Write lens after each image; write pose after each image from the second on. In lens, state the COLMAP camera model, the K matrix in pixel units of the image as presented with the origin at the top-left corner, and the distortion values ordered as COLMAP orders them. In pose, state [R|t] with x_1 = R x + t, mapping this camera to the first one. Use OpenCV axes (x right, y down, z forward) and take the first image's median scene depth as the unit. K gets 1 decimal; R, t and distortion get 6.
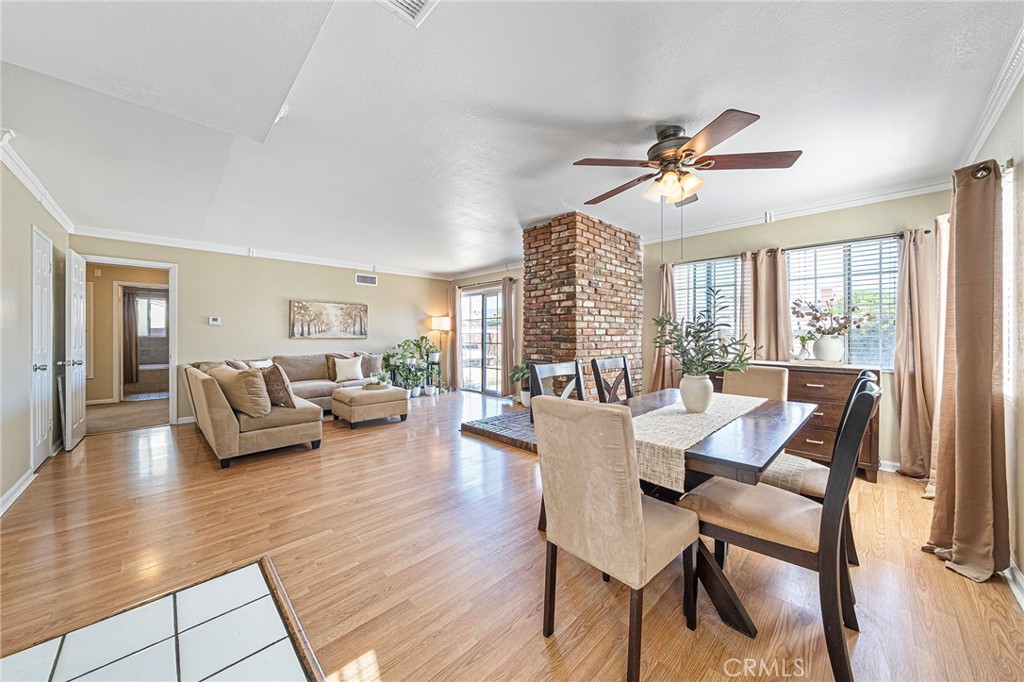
lens RADIAL K [[355.4, 0, 512.3], [0, 355.4, 337.7], [0, 0, 1]] dist [-0.001771, -0.000055]
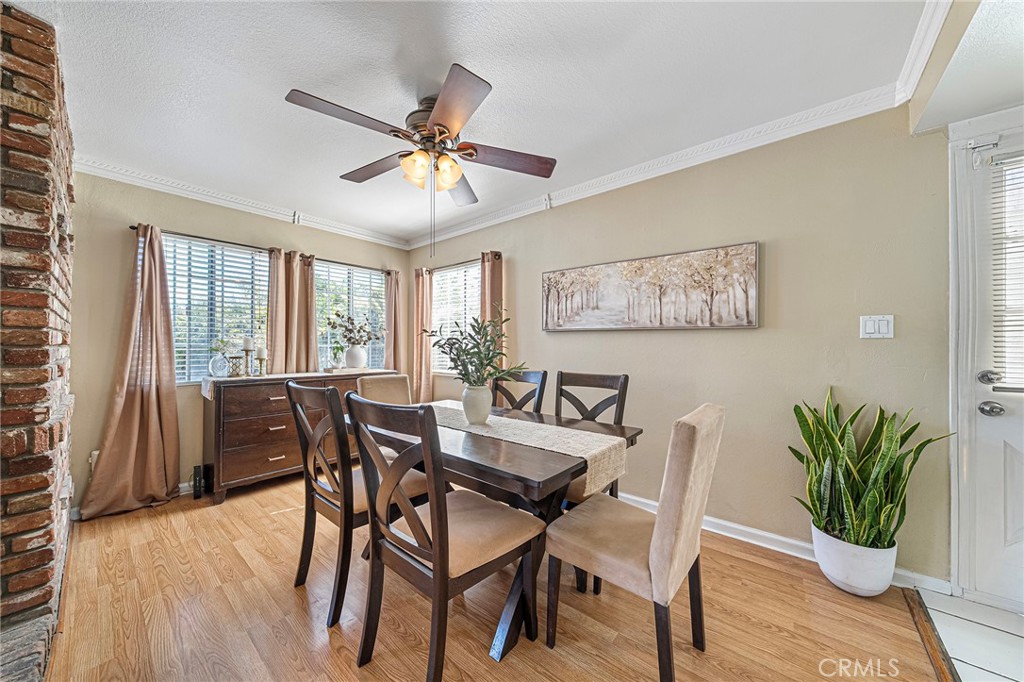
lens RADIAL K [[355.4, 0, 510.0], [0, 355.4, 342.8], [0, 0, 1]] dist [-0.001771, -0.000055]
pose [[-0.093207, 0.007616, 0.995618, -0.167383], [0.009622, 0.999931, -0.006748, -0.001891], [-0.995600, 0.008951, -0.093273, 0.360665]]
